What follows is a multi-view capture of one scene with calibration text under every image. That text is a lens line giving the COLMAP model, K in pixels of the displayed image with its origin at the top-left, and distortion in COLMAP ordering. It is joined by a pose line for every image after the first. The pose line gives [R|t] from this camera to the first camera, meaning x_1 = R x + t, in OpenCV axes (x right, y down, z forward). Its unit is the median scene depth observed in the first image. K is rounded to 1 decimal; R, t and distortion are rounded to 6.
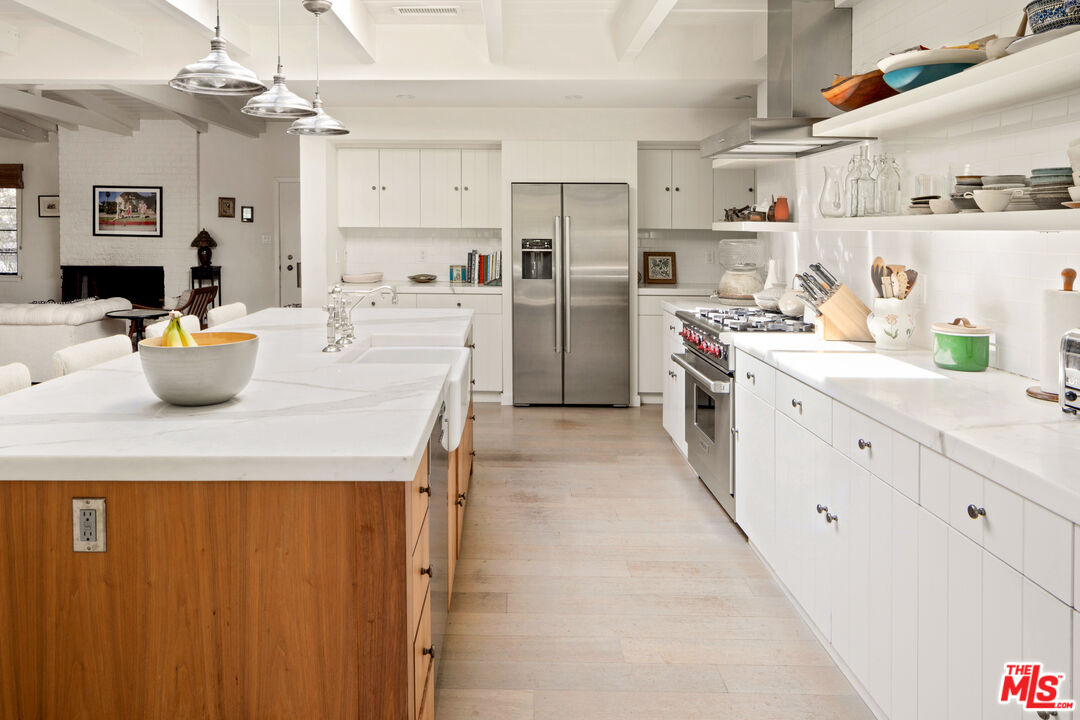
lens RADIAL K [[785.6, 0, 504.5], [0, 785.6, 244.8], [0, 0, 1]] dist [0.007095, 0.007285]
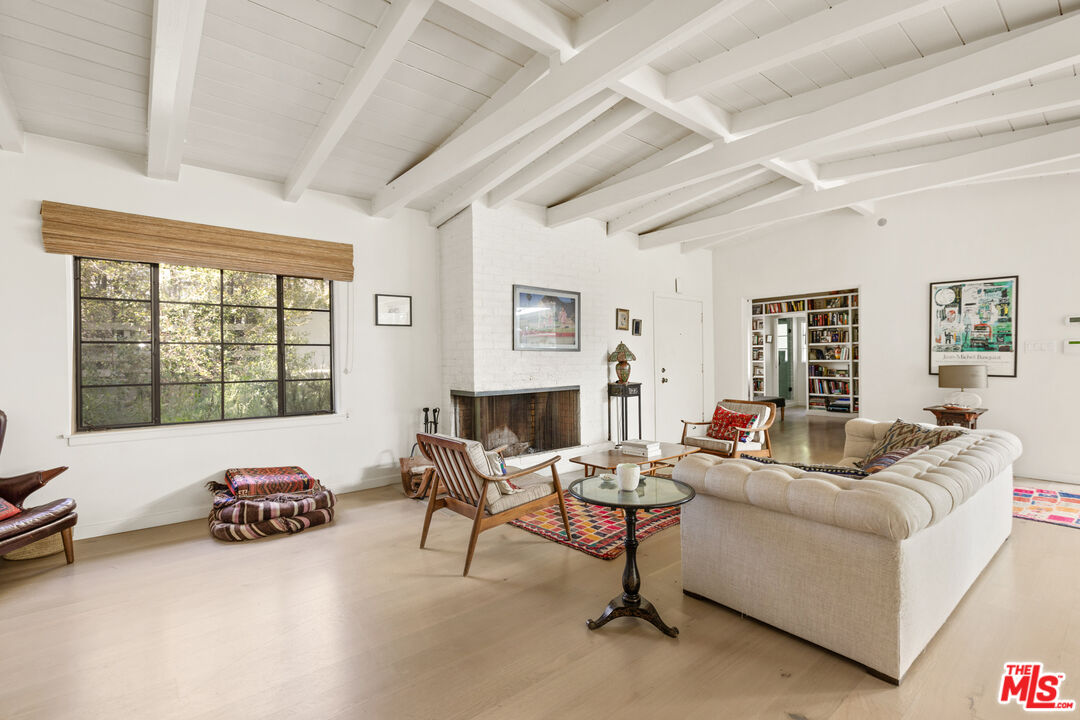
lens RADIAL K [[477.0, 0, 537.4], [0, 477.0, 365.2], [0, 0, 1]] dist [0.004407, -0.000749]
pose [[0.753240, -0.024589, 0.657286, -0.814073], [0.031637, 0.999499, 0.001135, 0.003541], [-0.656984, 0.019940, 0.753640, 0.639936]]
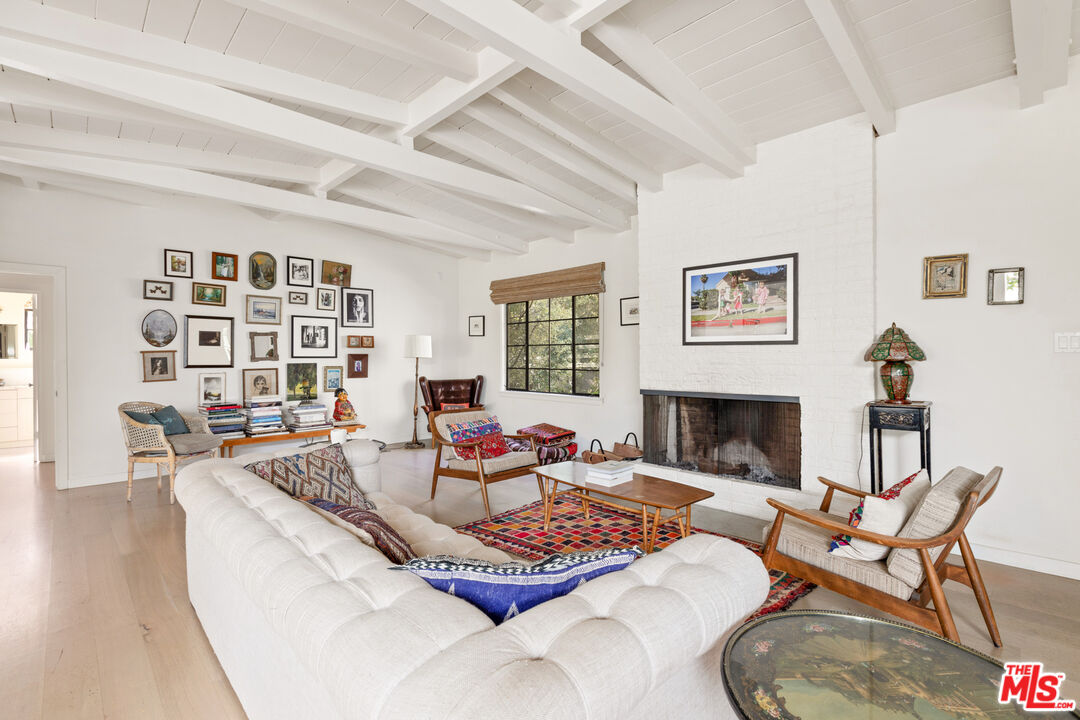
lens RADIAL K [[496.1, 0, 542.3], [0, 496.1, 359.0], [0, 0, 1]] dist [-0.002034, -0.000270]
pose [[0.728686, -0.008734, -0.684793, -0.327997], [-0.002051, 0.999886, -0.014935, 0.006372], [0.684845, 0.012288, 0.728585, 0.624566]]
